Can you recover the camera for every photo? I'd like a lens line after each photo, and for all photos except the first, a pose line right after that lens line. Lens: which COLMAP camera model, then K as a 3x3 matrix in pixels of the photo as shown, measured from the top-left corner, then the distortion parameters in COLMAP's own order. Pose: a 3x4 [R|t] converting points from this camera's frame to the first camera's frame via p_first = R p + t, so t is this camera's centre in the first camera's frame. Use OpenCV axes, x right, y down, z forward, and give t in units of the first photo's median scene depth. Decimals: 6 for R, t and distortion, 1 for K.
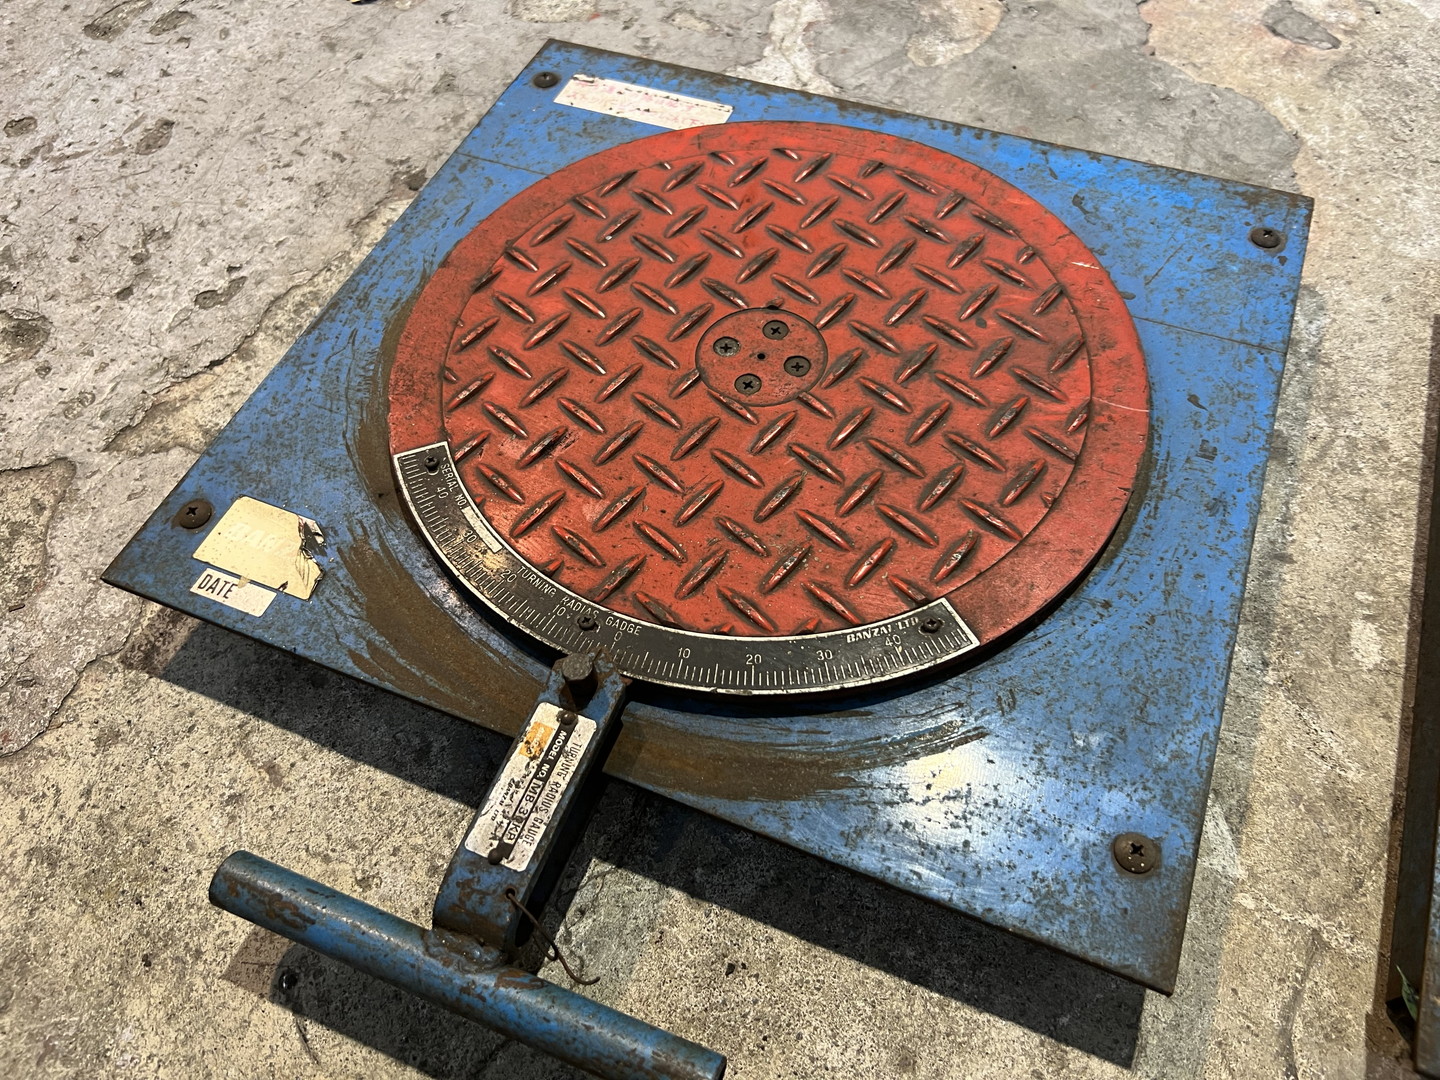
lens RADIAL K [[1114.0, 0, 720.0], [0, 1114.0, 535.5], [0, 0, 1]] dist [0.038109, -0.060290]
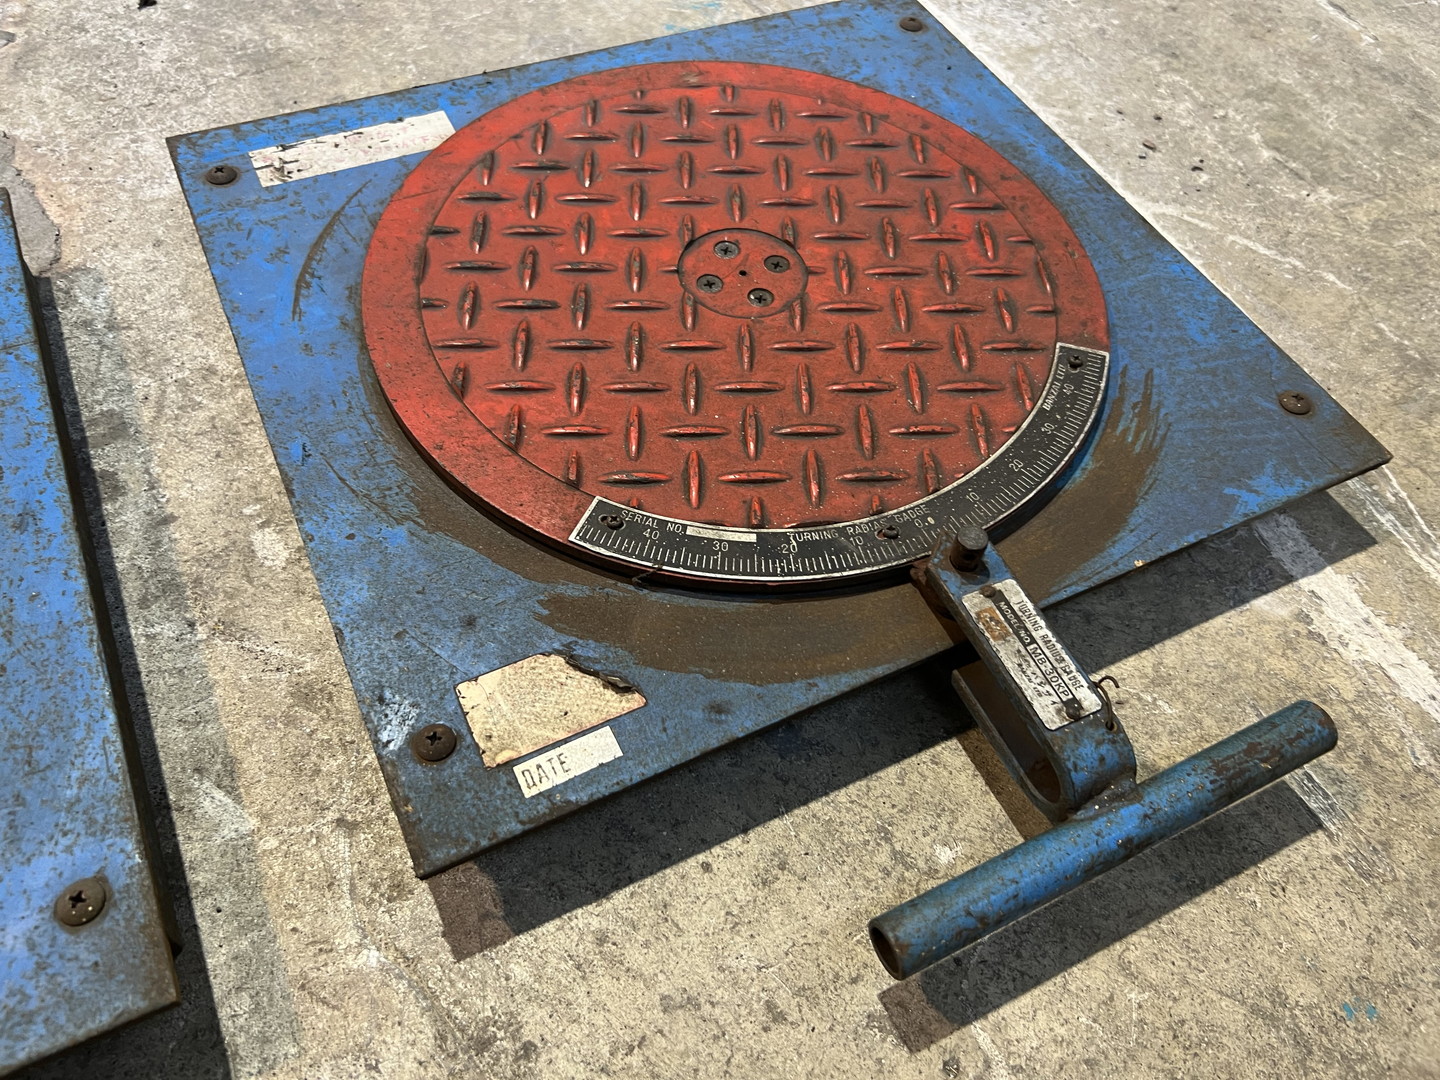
lens RADIAL K [[1114.0, 0, 715.3], [0, 1114.0, 541.7], [0, 0, 1]] dist [0.038109, -0.060290]
pose [[0.644571, -0.560789, 0.519657, 0.259311], [0.570393, 0.805325, 0.161566, 0.129259], [-0.509097, 0.192268, 0.838960, -0.037805]]
